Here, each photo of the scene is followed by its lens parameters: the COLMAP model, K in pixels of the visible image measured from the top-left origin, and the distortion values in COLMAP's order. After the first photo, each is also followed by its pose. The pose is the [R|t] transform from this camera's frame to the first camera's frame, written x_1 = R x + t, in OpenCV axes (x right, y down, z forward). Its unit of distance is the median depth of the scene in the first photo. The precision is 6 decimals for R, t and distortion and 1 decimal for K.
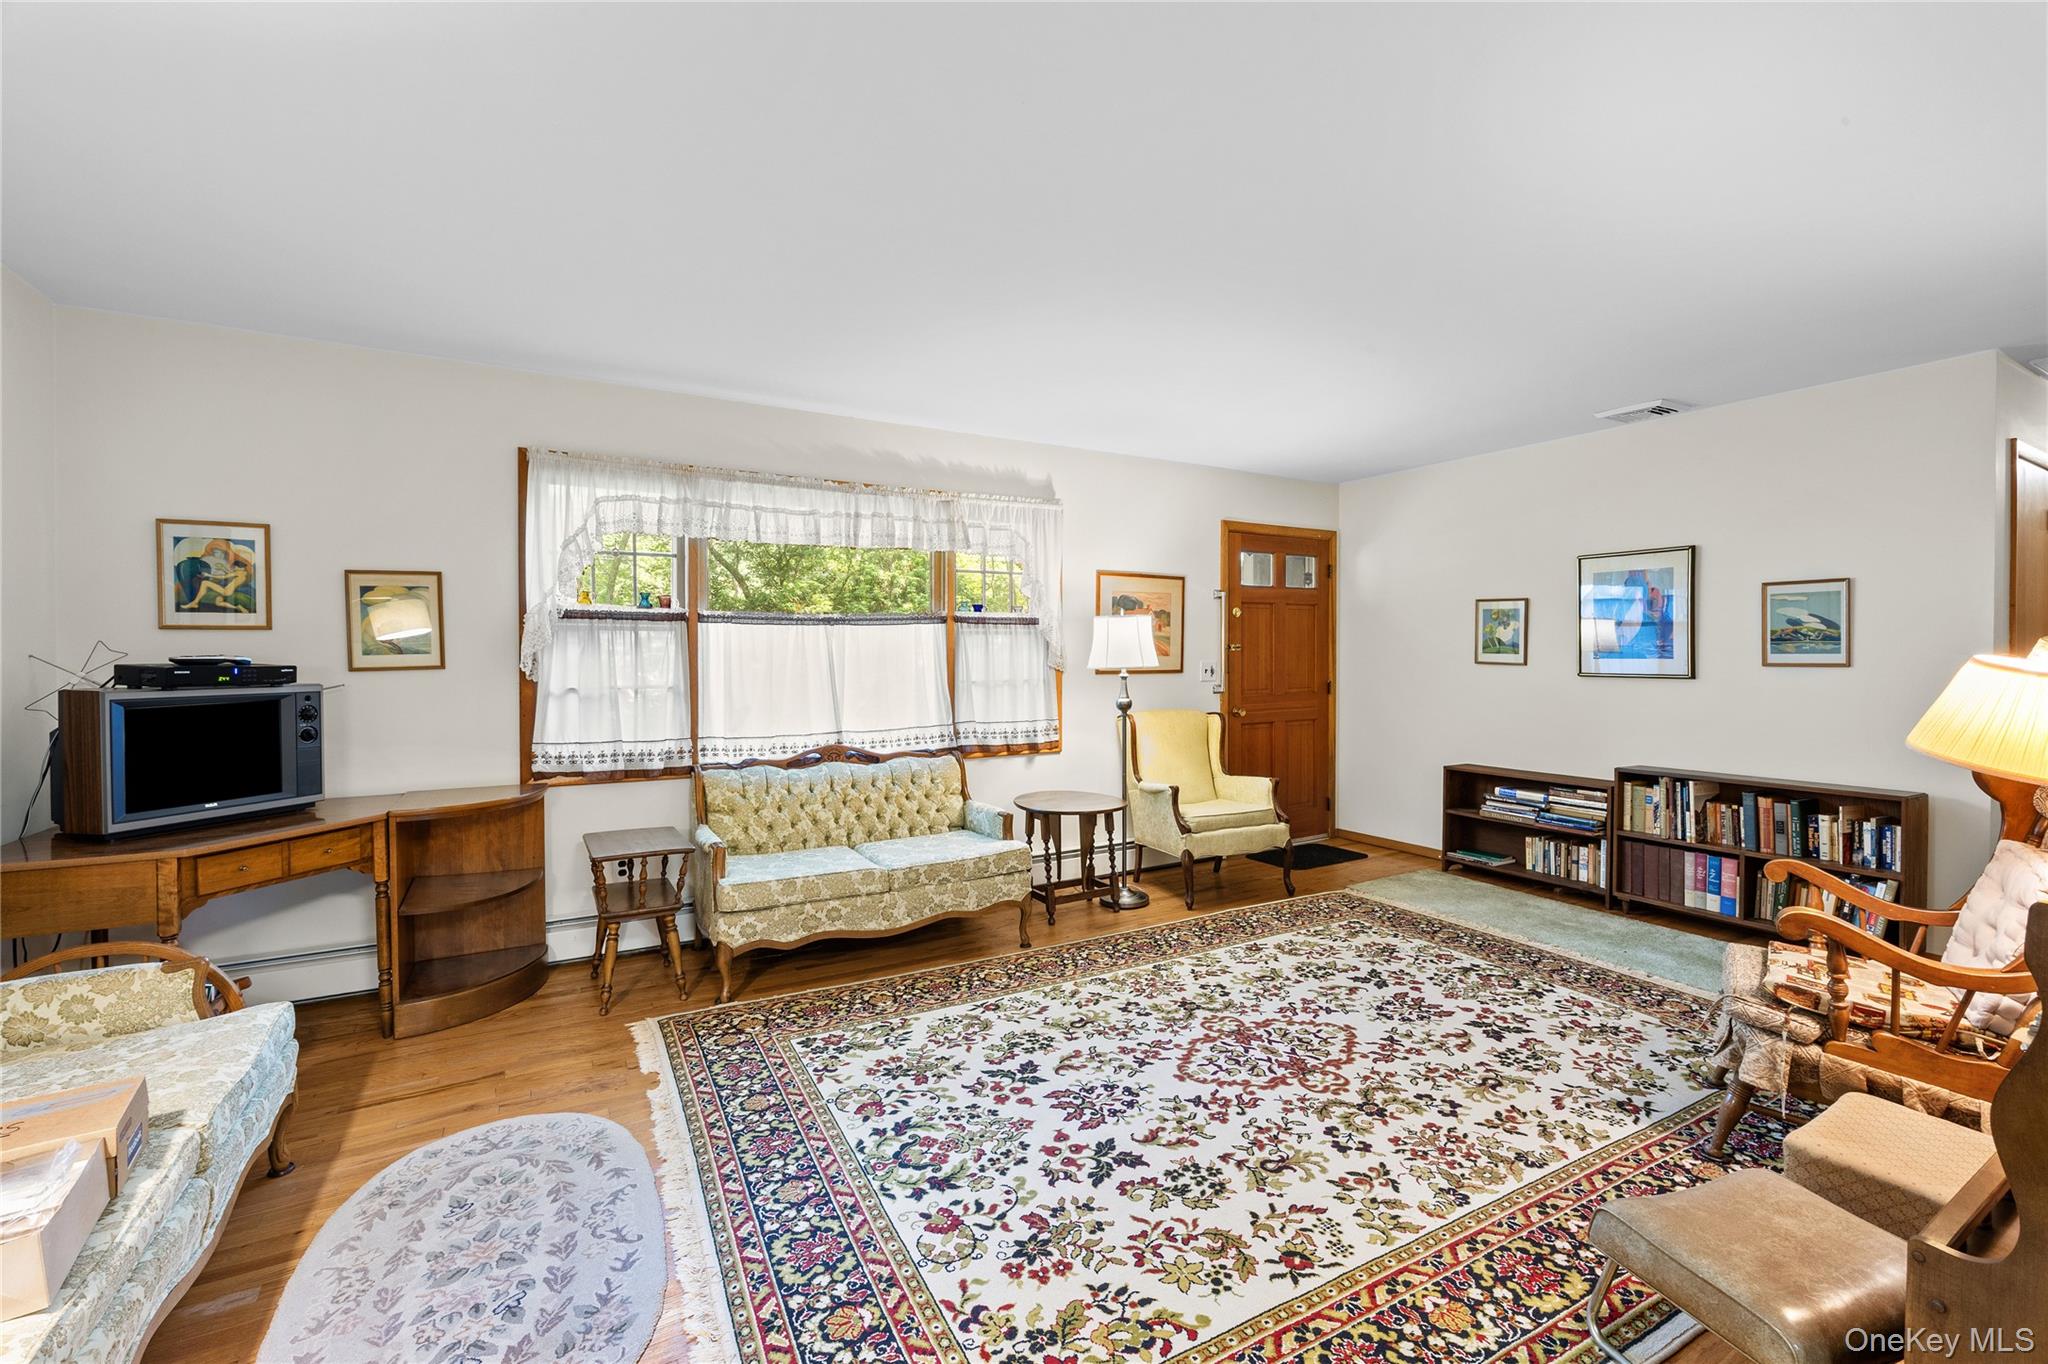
lens RADIAL K [[862.9, 0, 1035.8], [0, 862.9, 665.3], [0, 0, 1]] dist [-0.010937, 0.000326]
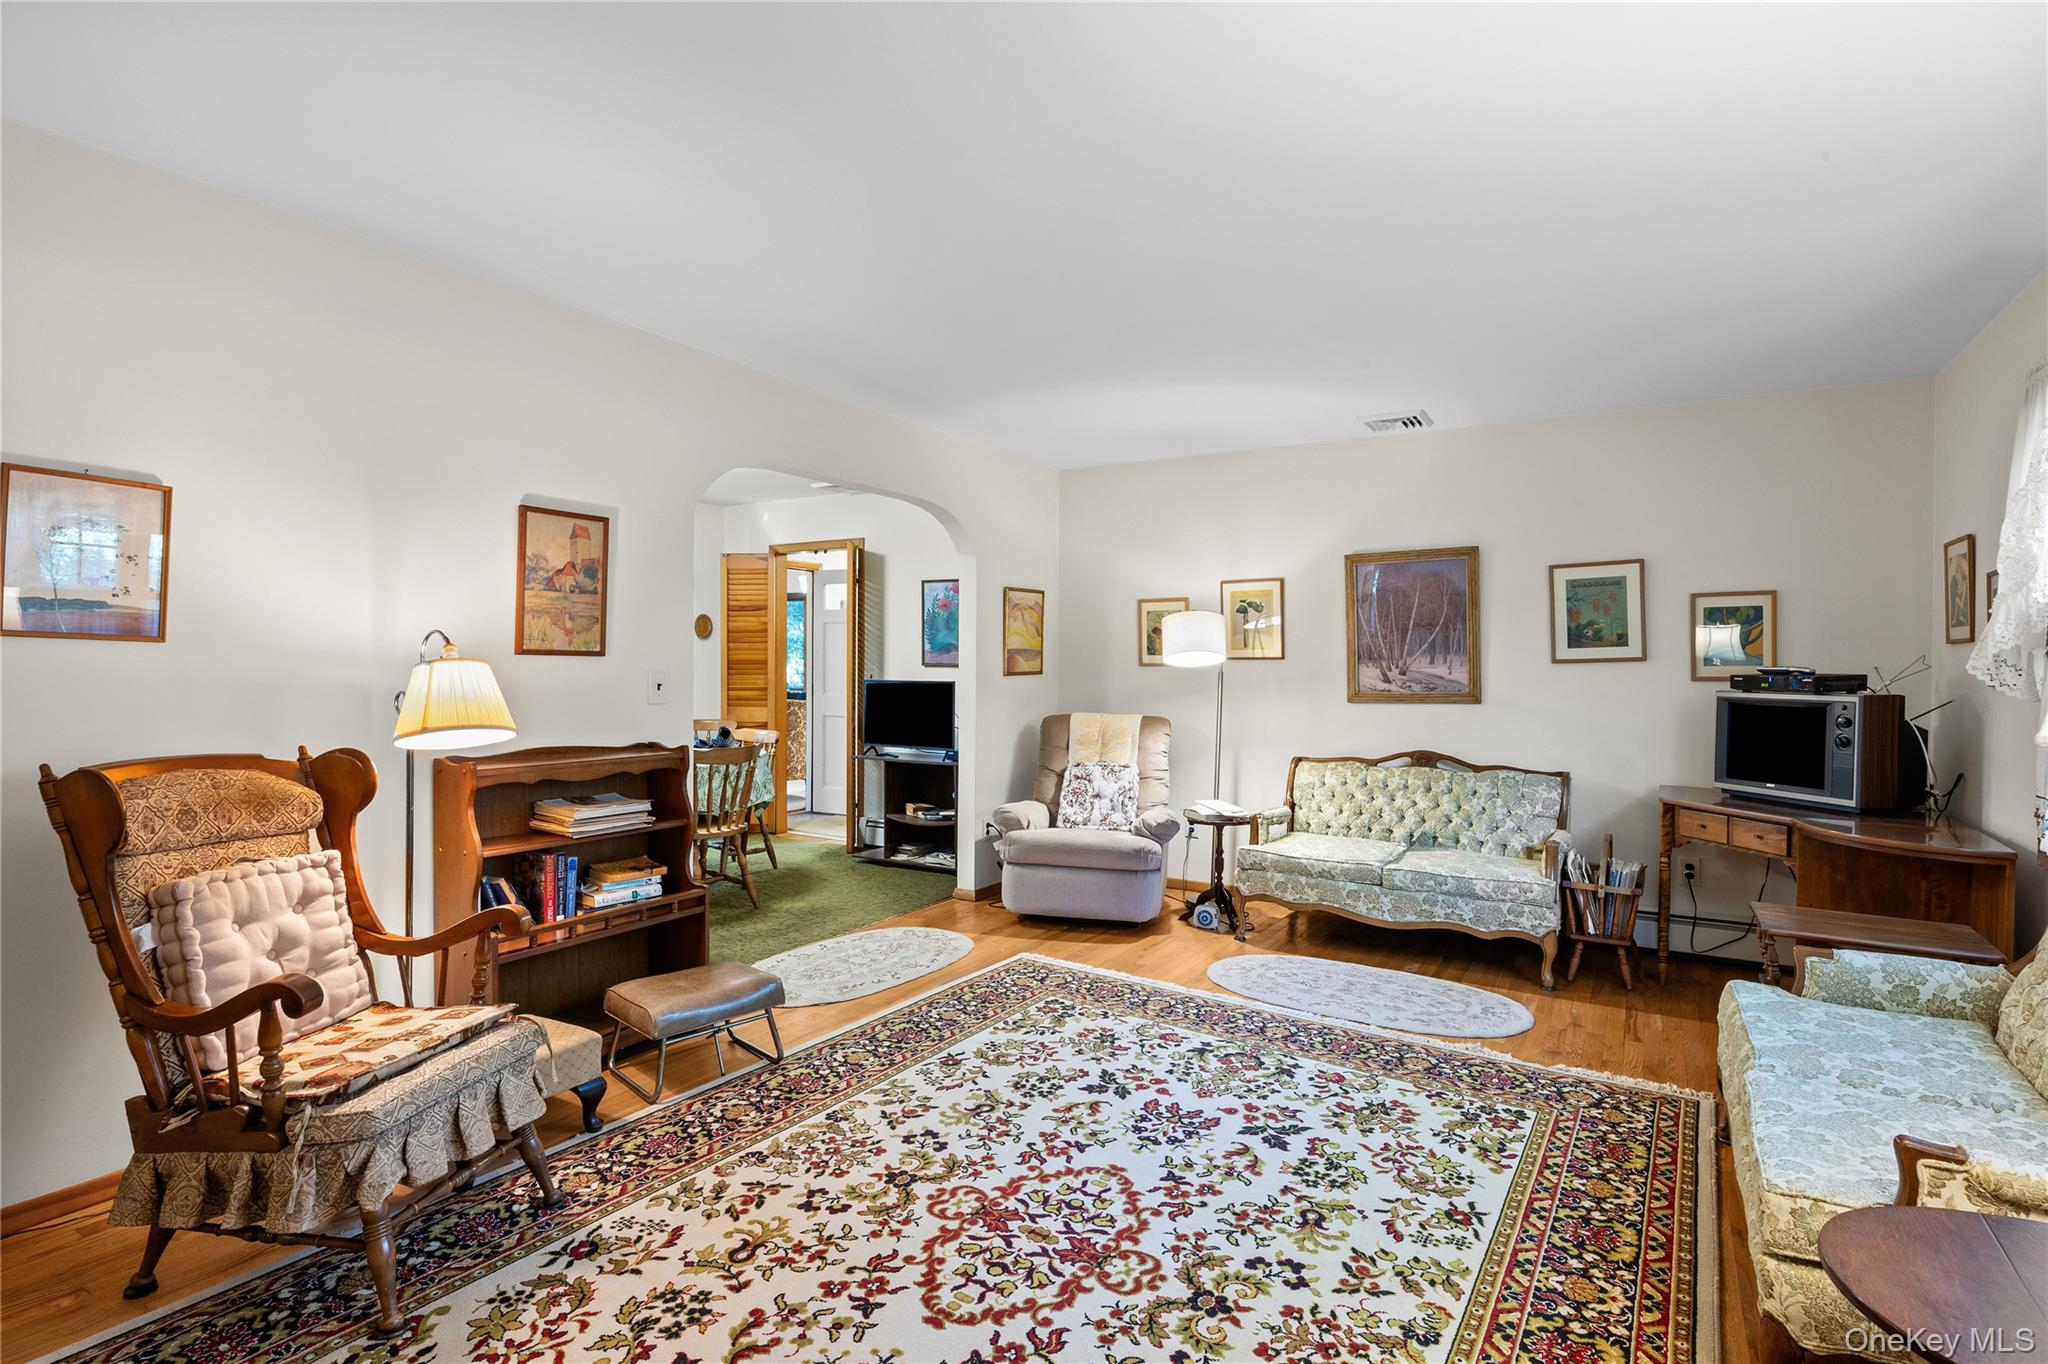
lens RADIAL K [[998.9, 0, 1028.9], [0, 998.9, 676.1], [0, 0, 1]] dist [-0.011607, 0.000615]
pose [[-0.884879, 0.002303, -0.465815, 0.688811], [-0.012313, 0.999523, 0.028333, -0.025252], [0.465658, 0.030807, -0.884428, 1.790430]]
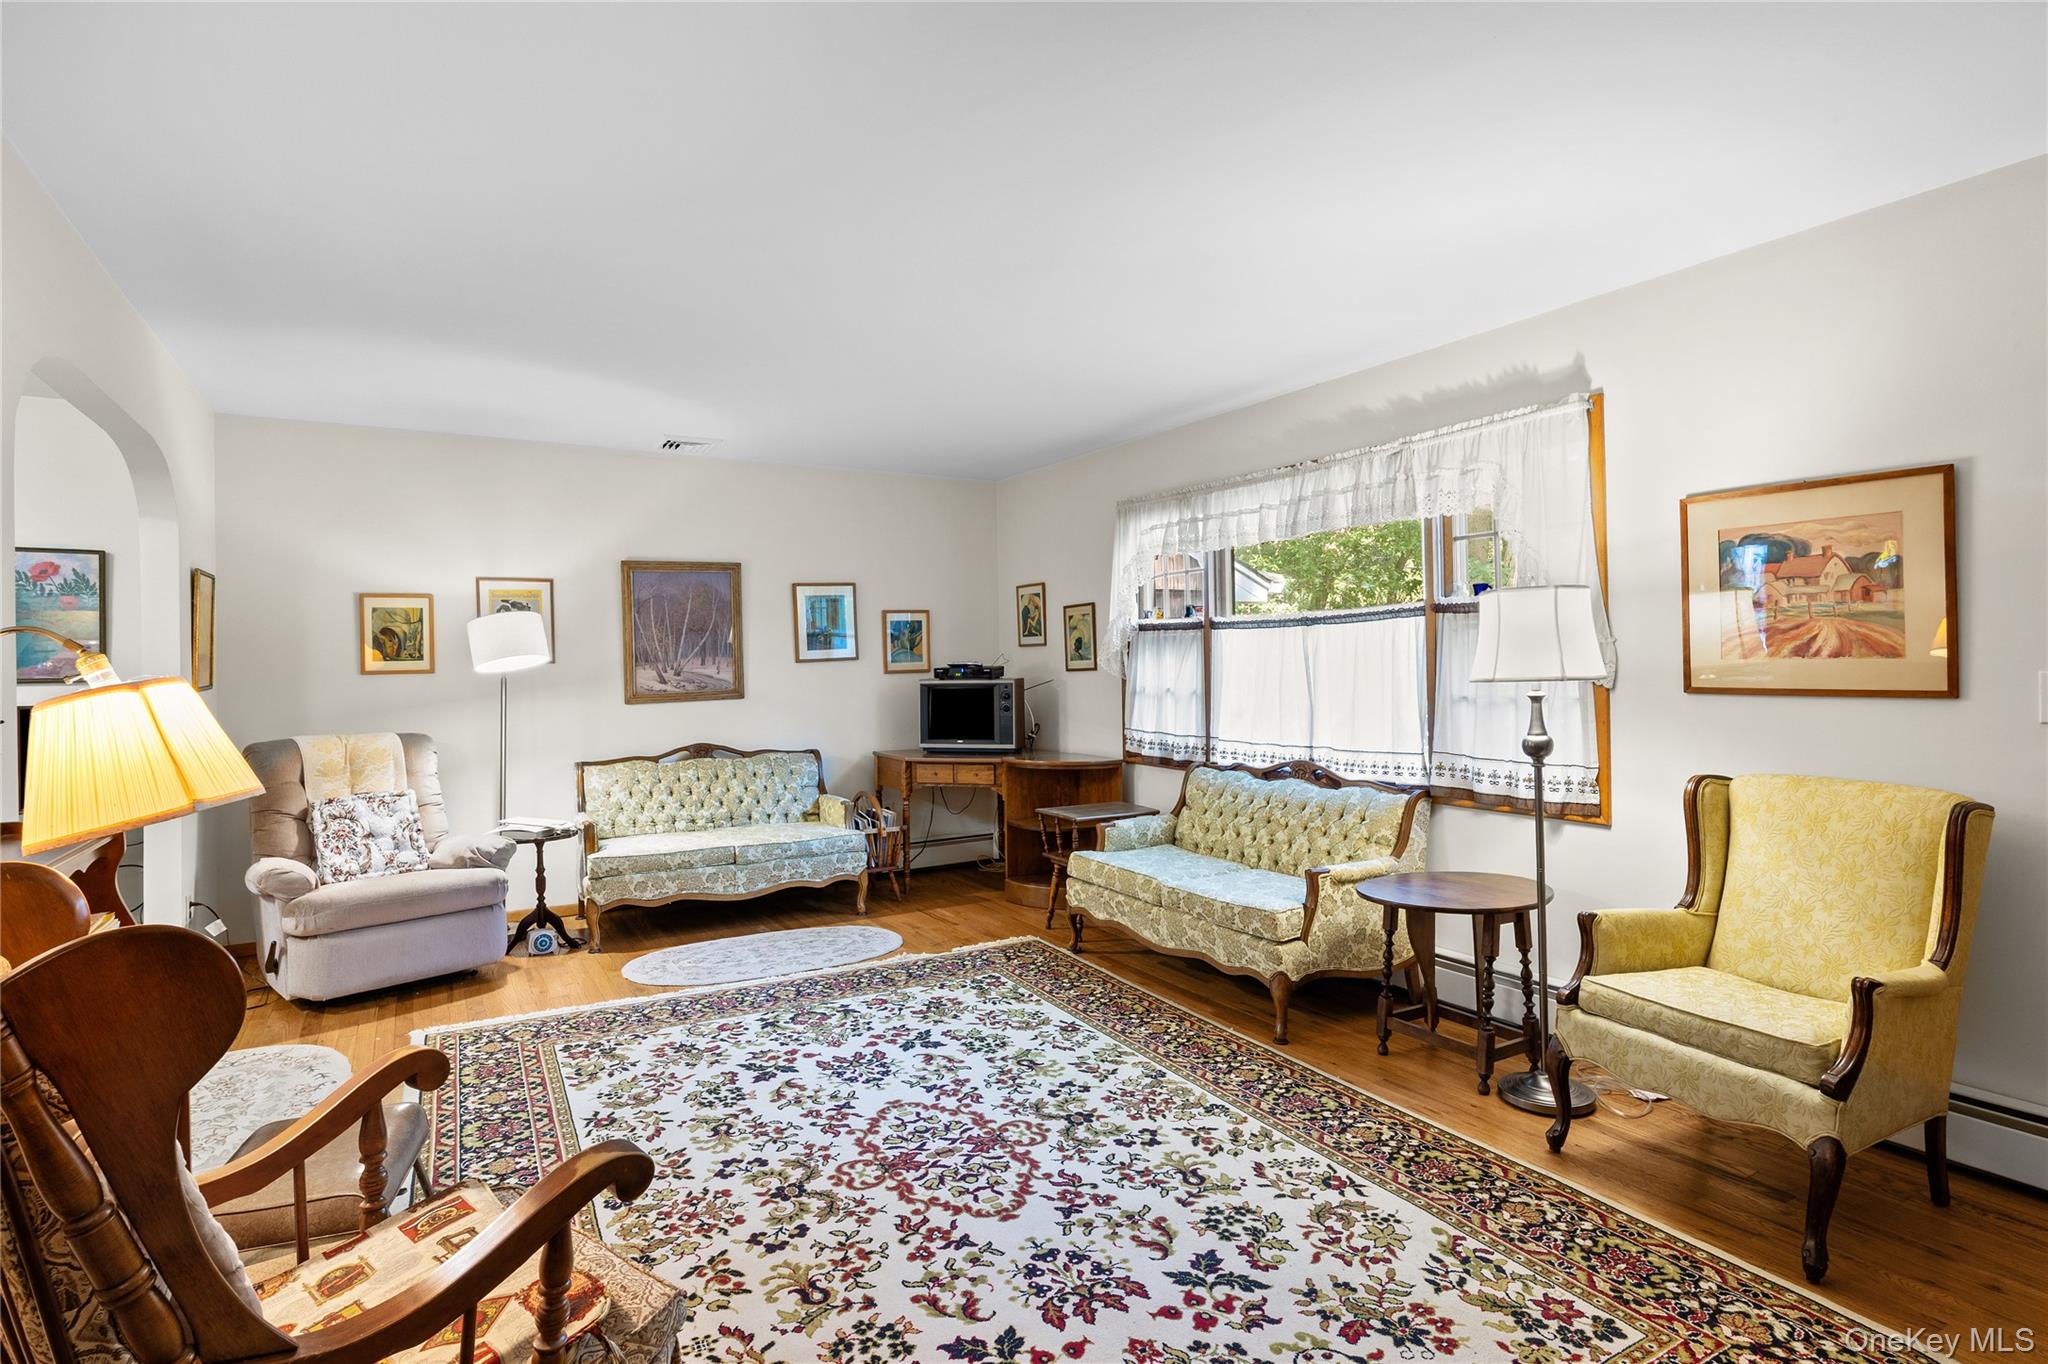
lens RADIAL K [[1025.7, 0, 1031.5], [0, 1025.7, 660.9], [0, 0, 1]] dist [-0.013002, 0.000350]
pose [[0.013269, 0.001513, -0.999911, 1.307285], [-0.002159, 0.999997, 0.001484, -0.017420], [0.999910, 0.002139, 0.013272, 1.130910]]
